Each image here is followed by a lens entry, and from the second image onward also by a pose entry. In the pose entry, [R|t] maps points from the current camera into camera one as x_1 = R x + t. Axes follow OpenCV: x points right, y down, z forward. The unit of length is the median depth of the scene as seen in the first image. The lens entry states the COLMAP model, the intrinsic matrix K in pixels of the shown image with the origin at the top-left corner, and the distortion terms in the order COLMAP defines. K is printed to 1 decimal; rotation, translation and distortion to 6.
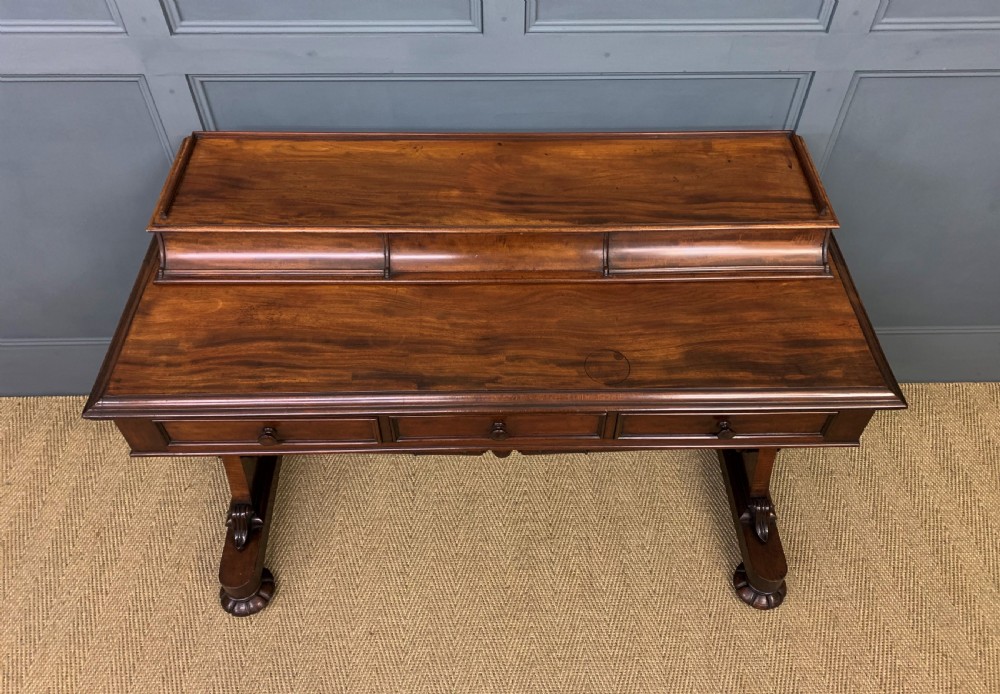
lens RADIAL K [[801.2, 0, 511.1], [0, 801.2, 332.5], [0, 0, 1]] dist [0.016840, 0.003024]
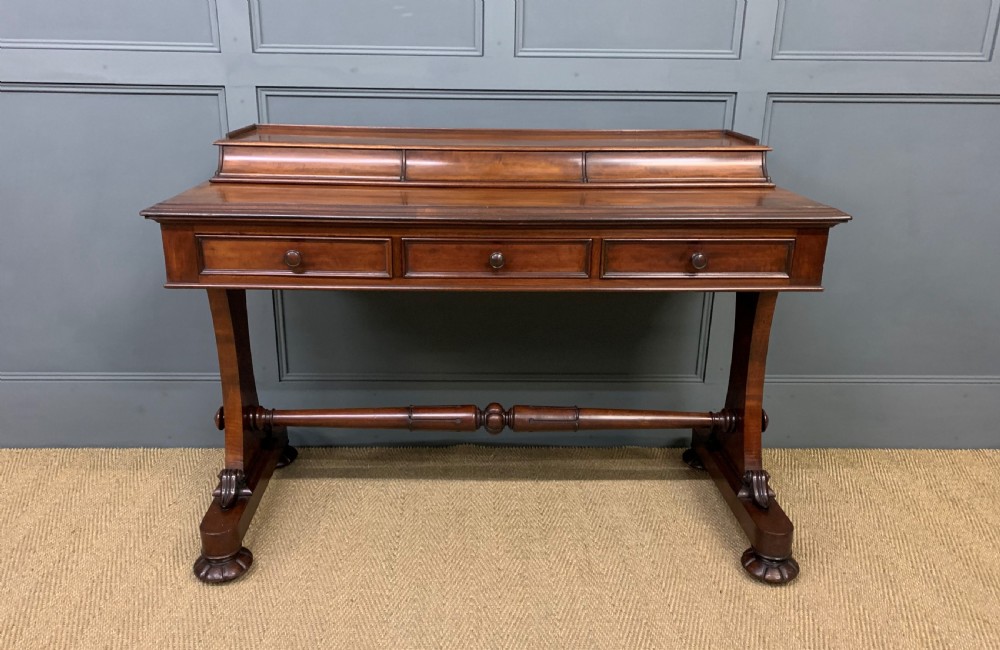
lens RADIAL K [[800.2, 0, 485.3], [0, 800.2, 338.5], [0, 0, 1]] dist [0.013196, 0.005194]
pose [[0.999985, 0.003285, -0.004374, -0.022989], [-0.005031, 0.866126, -0.499800, 0.673037], [0.002147, 0.499815, 0.866130, 0.071234]]
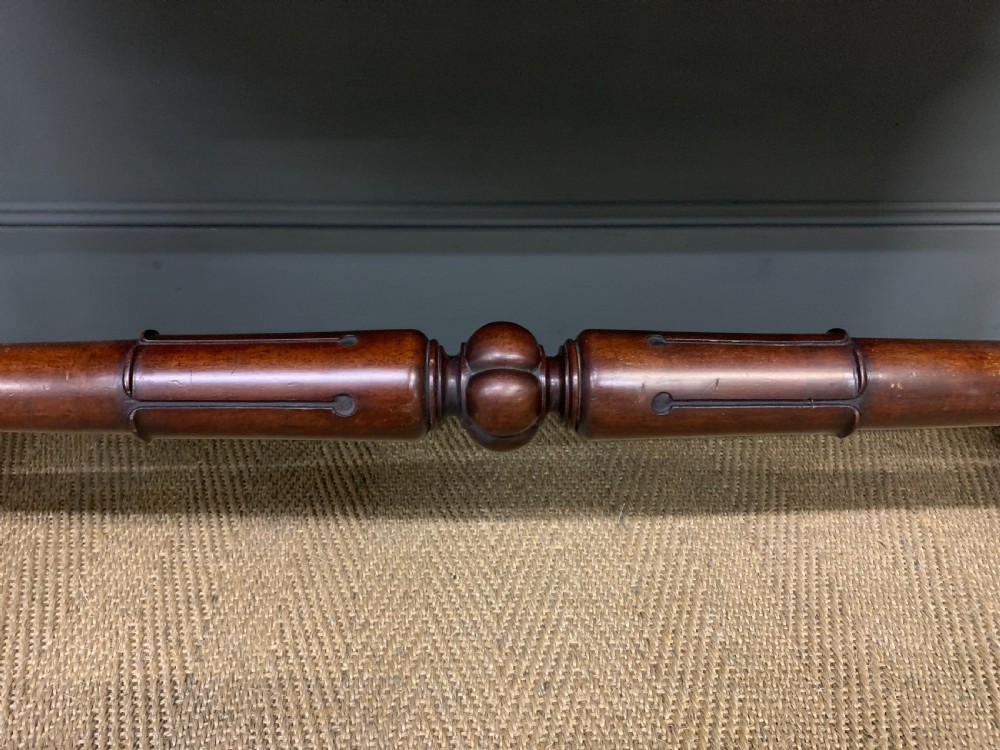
lens RADIAL K [[759.5, 0, 500.0], [0, 759.5, 375.0], [0, 0, 1]] dist [0.004964, 0.001024]
pose [[0.999816, -0.004210, 0.018712, -0.019742], [0.009137, 0.962350, -0.271658, 0.235281], [-0.016864, 0.271779, 0.962212, 0.931883]]
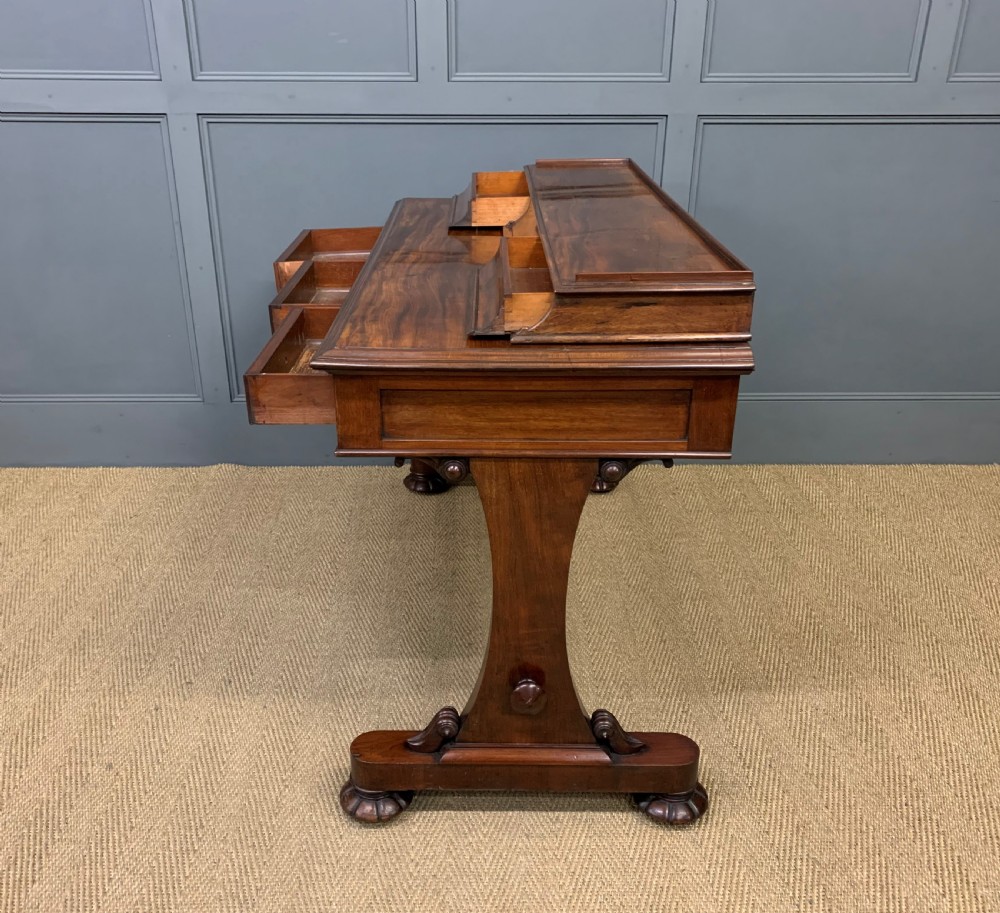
lens RADIAL K [[944.6, 0, 478.6], [0, 944.6, 454.5], [0, 0, 1]] dist [0.002385, 0.022647]
pose [[0.999896, -0.001662, -0.014309, 0.086957], [-0.004368, 0.911566, -0.411131, 0.831284], [0.013727, 0.411151, 0.911464, -0.199395]]
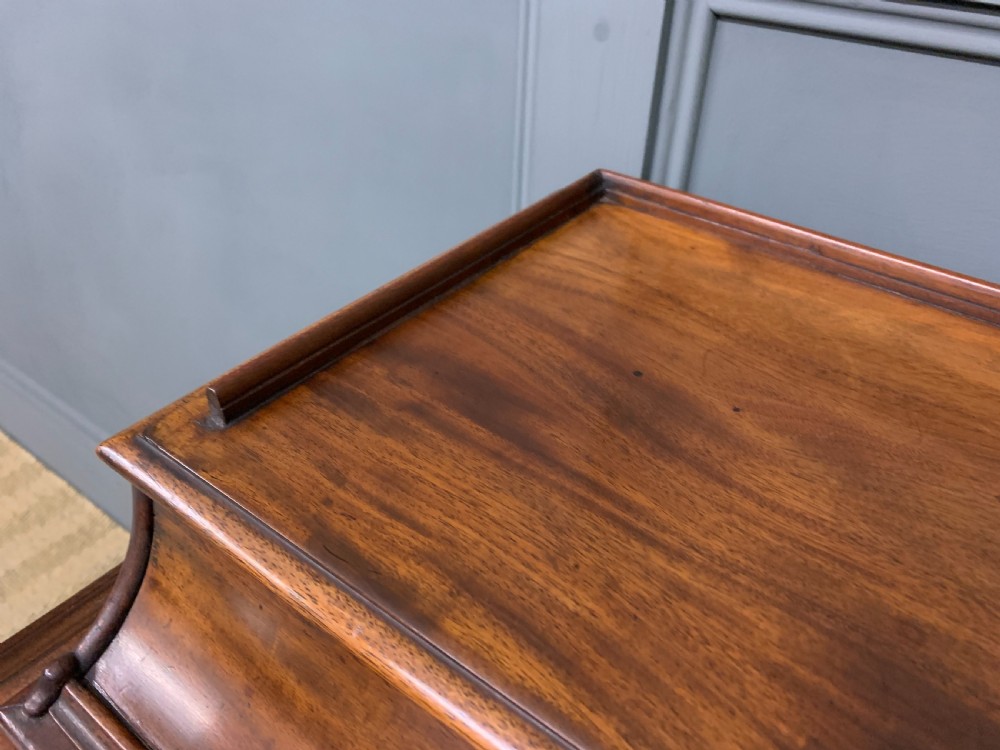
lens RADIAL K [[777.8, 0, 495.9], [0, 777.8, 374.1], [0, 0, 1]] dist [0.010334, 0.000953]
pose [[0.780587, 0.372307, -0.502068, -0.269579], [-0.480909, 0.870825, -0.101933, -0.149788], [0.399263, 0.321017, 0.858800, 0.788411]]
